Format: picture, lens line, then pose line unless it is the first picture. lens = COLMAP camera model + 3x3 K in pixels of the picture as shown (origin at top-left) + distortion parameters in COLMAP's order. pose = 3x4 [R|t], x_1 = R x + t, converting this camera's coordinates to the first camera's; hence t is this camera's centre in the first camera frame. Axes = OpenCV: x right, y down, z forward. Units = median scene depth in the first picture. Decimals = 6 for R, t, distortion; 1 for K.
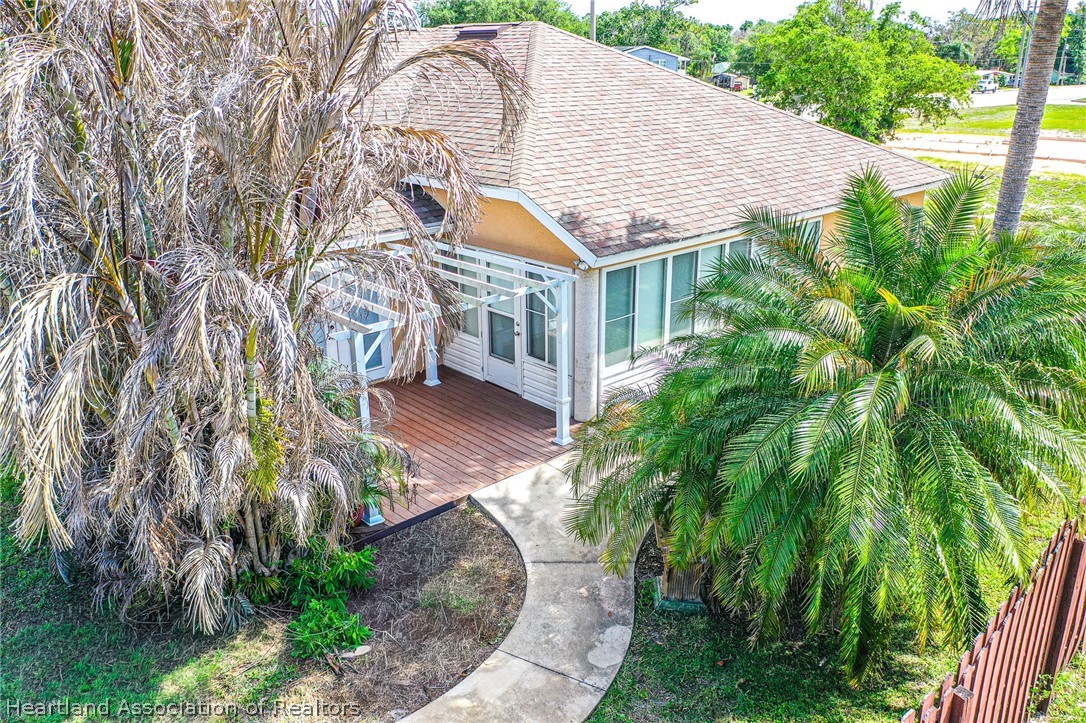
lens RADIAL K [[860.0, 0, 539.8], [0, 860.0, 354.3], [0, 0, 1]] dist [0.010516, 0.003304]
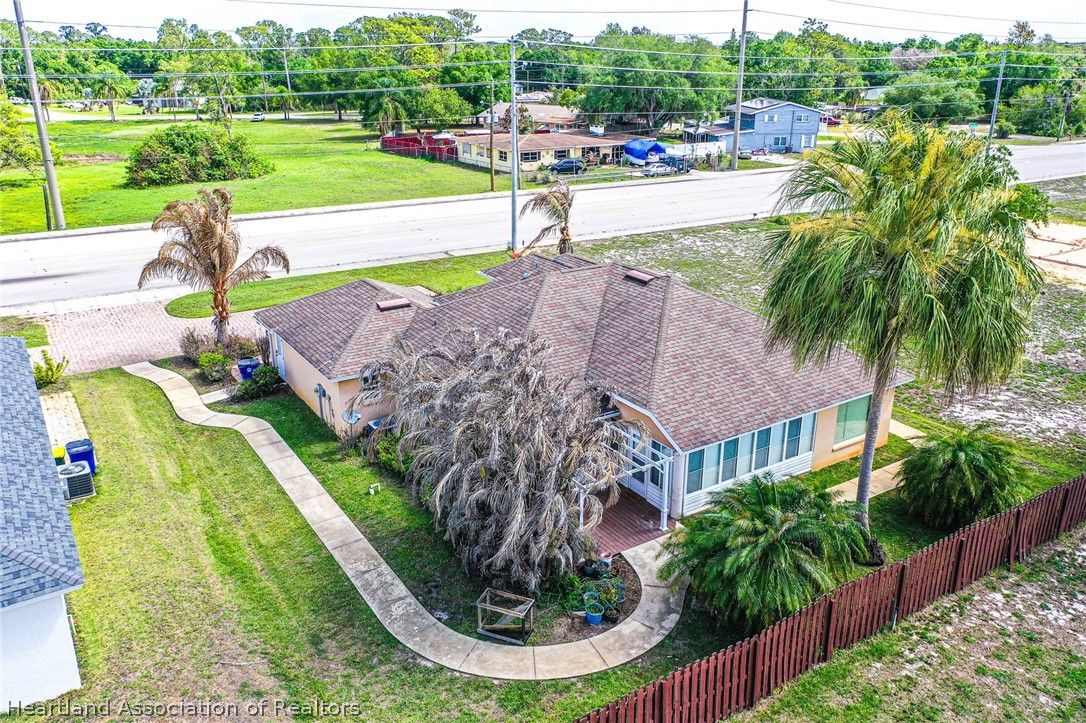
lens RADIAL K [[860.0, 0, 539.8], [0, 860.0, 369.1], [0, 0, 1]] dist [0.010516, 0.003304]
pose [[0.985344, 0.065270, -0.157601, 0.035165], [-0.059877, 0.997454, 0.038730, -0.361731], [0.159727, -0.028725, 0.986743, -1.169874]]
